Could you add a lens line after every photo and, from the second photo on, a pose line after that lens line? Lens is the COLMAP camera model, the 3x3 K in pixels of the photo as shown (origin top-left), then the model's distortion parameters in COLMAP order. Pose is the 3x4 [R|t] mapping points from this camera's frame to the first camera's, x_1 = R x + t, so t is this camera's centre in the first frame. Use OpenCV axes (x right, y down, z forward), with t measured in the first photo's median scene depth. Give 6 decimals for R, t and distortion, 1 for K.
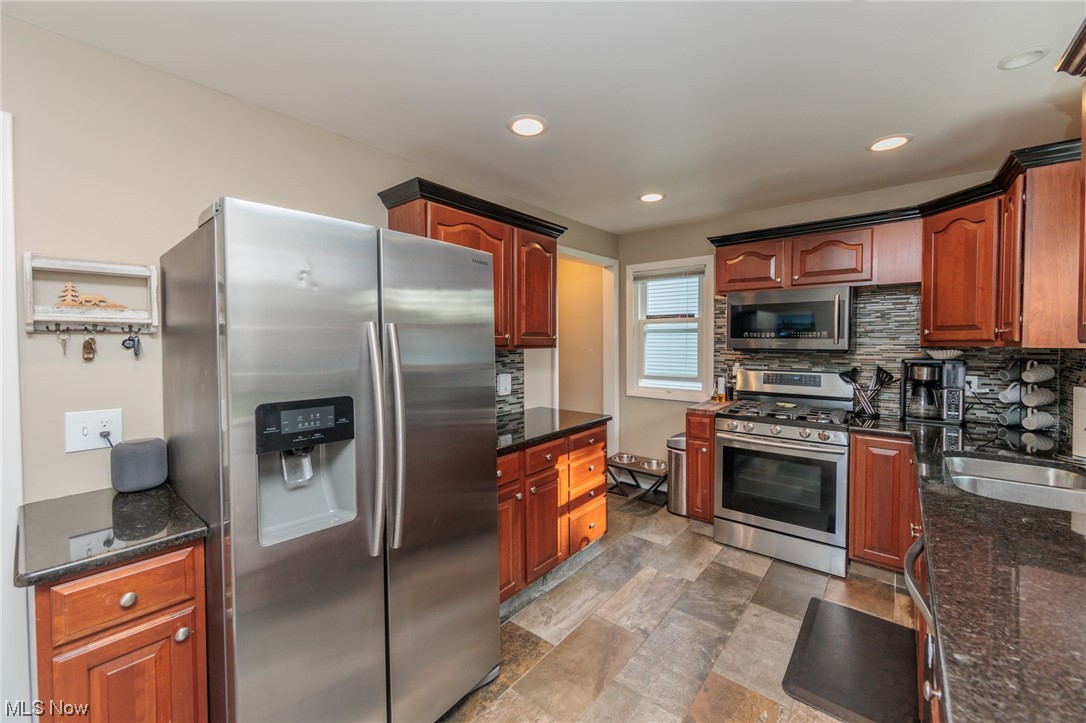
lens RADIAL K [[425.5, 0, 549.6], [0, 425.5, 349.8], [0, 0, 1]] dist [-0.002878, -0.000062]
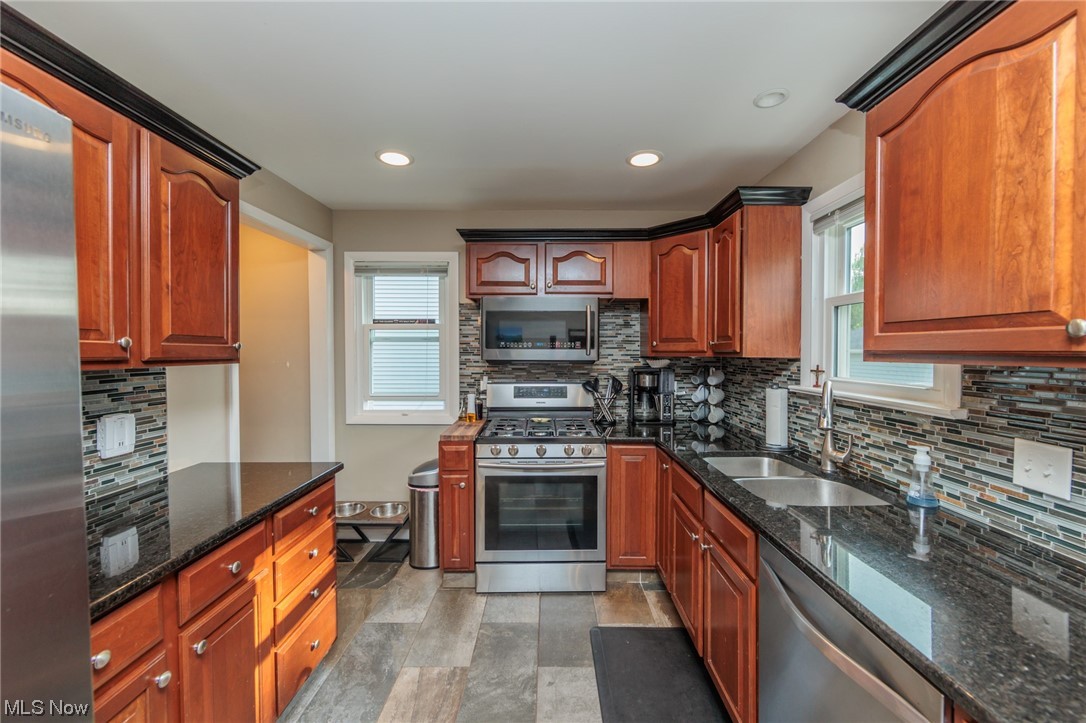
lens RADIAL K [[425.5, 0, 547.3], [0, 425.5, 356.6], [0, 0, 1]] dist [-0.002878, -0.000062]
pose [[0.773778, -0.007262, 0.633415, -0.029557], [0.013162, 0.999903, -0.004615, -0.005838], [-0.633320, 0.011908, 0.773799, 0.285608]]
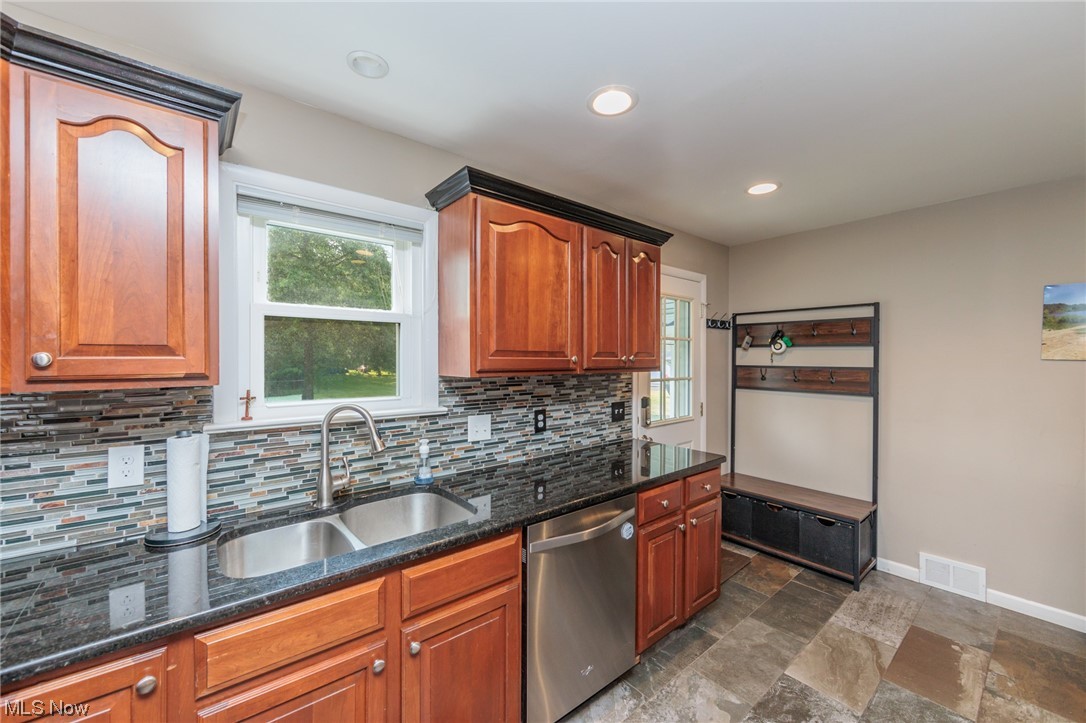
lens RADIAL K [[425.5, 0, 543.7], [0, 425.5, 358.9], [0, 0, 1]] dist [-0.002878, -0.000062]
pose [[-0.982143, 0.003293, 0.188106, 0.319177], [0.007581, 0.999727, 0.022079, -0.038467], [-0.187982, 0.023110, -0.981901, 1.028673]]
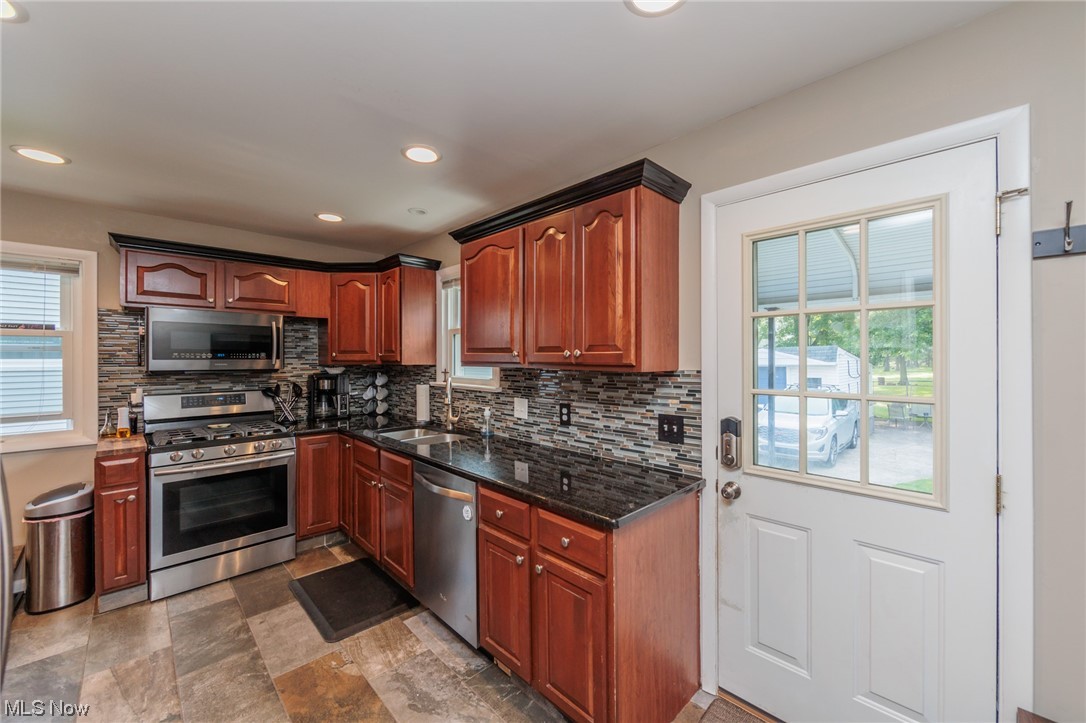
lens RADIAL K [[425.5, 0, 551.4], [0, 425.5, 357.7], [0, 0, 1]] dist [-0.002878, -0.000062]
pose [[0.102954, -0.000987, 0.994686, -0.391057], [0.023899, 0.999713, -0.001482, -0.011424], [-0.994399, 0.023925, 0.102948, 0.126780]]
